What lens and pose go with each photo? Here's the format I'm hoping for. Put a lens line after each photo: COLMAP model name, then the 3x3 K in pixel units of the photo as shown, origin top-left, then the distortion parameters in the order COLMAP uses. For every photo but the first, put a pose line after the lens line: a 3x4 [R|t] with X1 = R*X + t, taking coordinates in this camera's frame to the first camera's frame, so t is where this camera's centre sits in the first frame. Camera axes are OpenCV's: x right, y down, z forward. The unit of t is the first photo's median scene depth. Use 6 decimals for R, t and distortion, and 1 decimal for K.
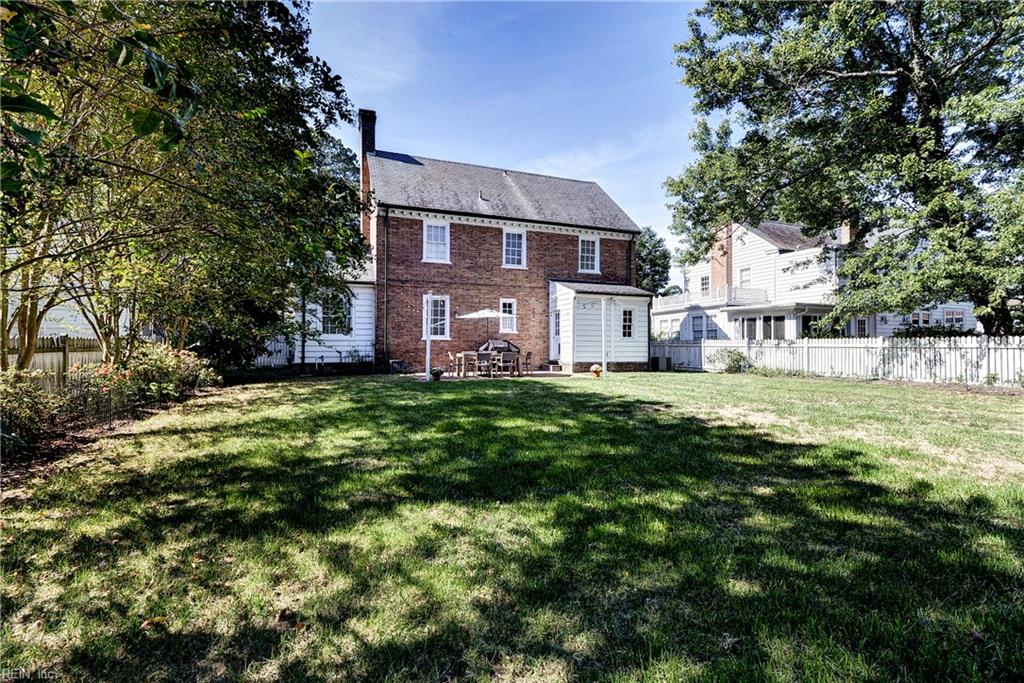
lens RADIAL K [[494.4, 0, 519.5], [0, 494.4, 335.7], [0, 0, 1]] dist [0.022276, -0.008909]
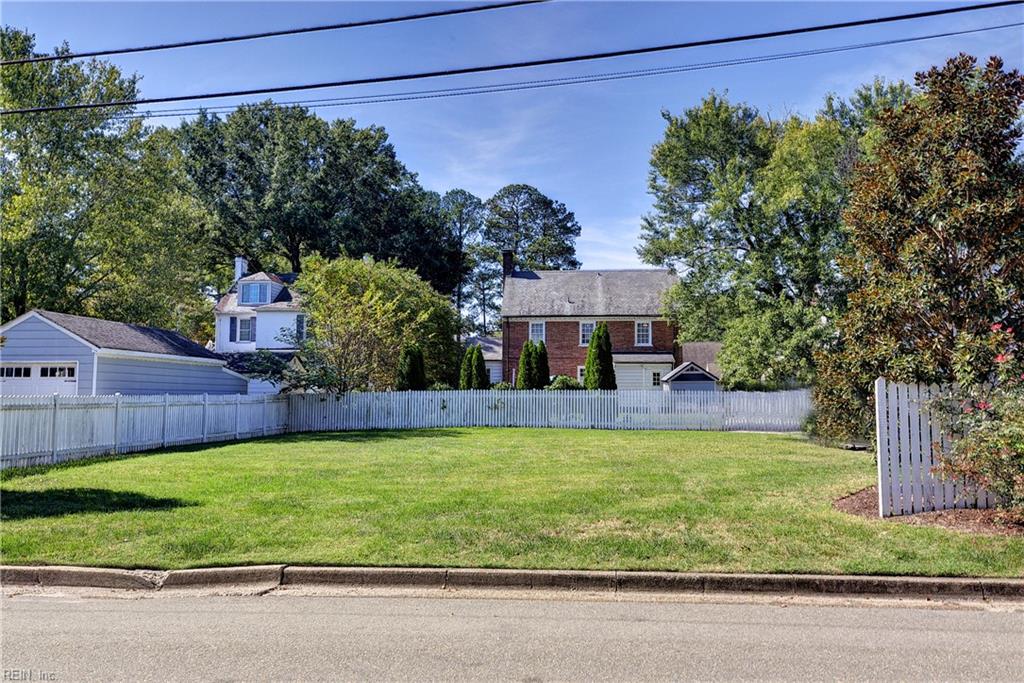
lens RADIAL K [[785.6, 0, 503.9], [0, 785.6, 340.7], [0, 0, 1]] dist [0.007450, -0.000153]
pose [[0.889308, -0.033323, -0.456093, 0.888936], [0.010123, 0.998532, -0.053216, -0.025407], [0.457197, 0.042708, 0.888340, -1.323152]]
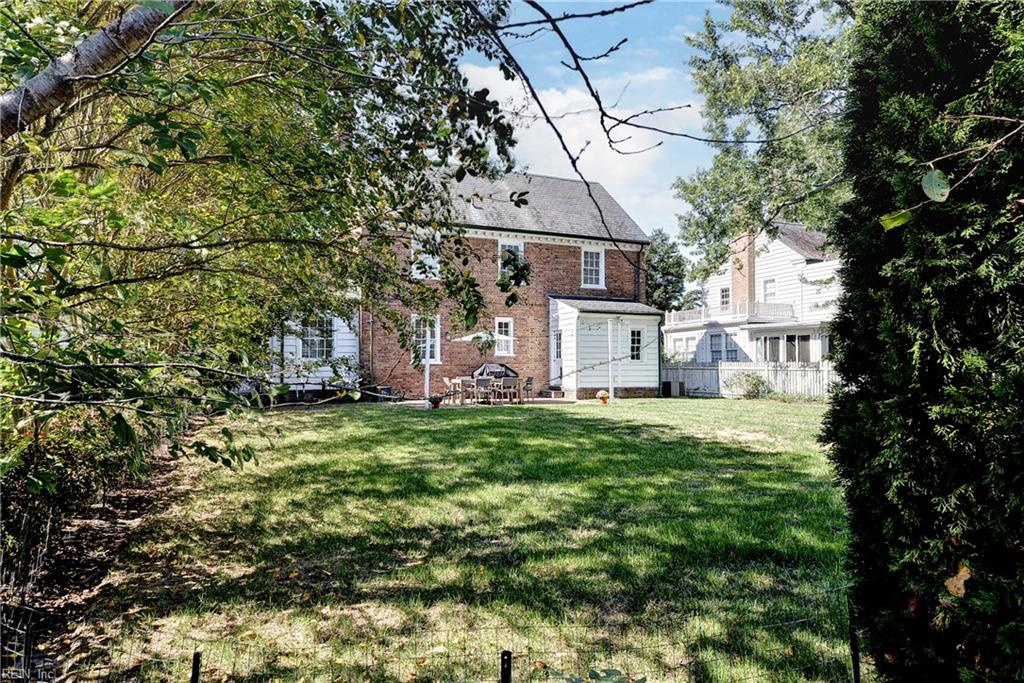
lens RADIAL K [[634.5, 0, 516.2], [0, 634.5, 342.9], [0, 0, 1]] dist [0.019651, 0.000738]
pose [[0.999647, -0.002812, 0.026425, -0.031638], [0.003263, 0.999849, -0.017043, -0.009211], [-0.026373, 0.017124, 0.999506, -0.156036]]
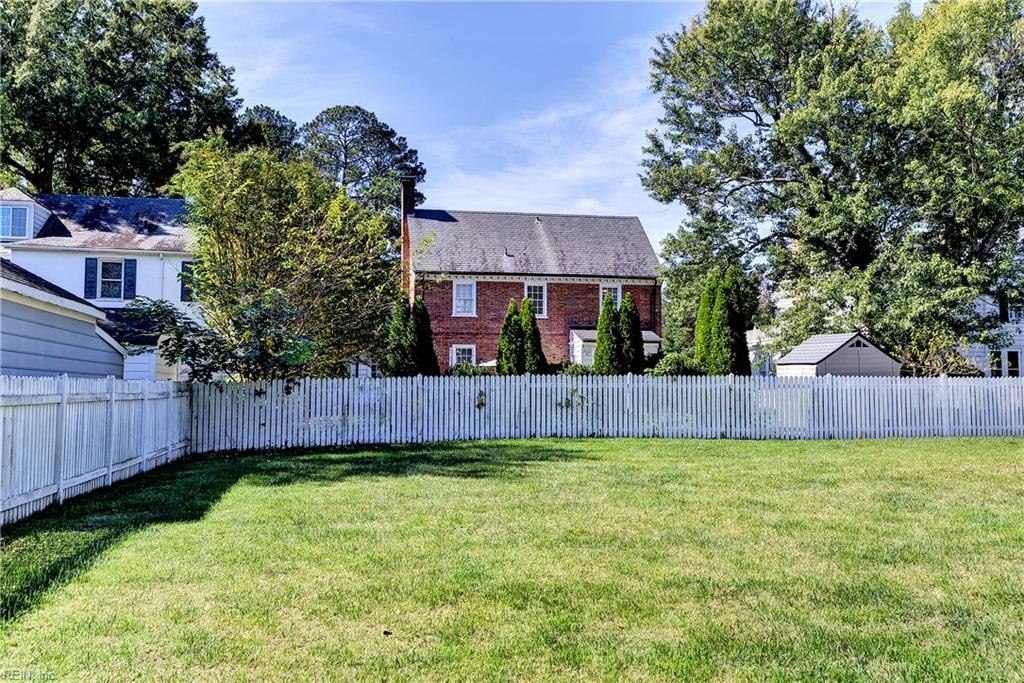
lens RADIAL K [[932.6, 0, 517.4], [0, 932.6, 338.5], [0, 0, 1]] dist [0.003319, 0.029867]
pose [[0.982270, -0.011903, -0.187094, 0.340817], [0.005140, 0.999317, -0.036589, -0.014885], [0.187401, 0.034978, 0.981660, -1.050681]]
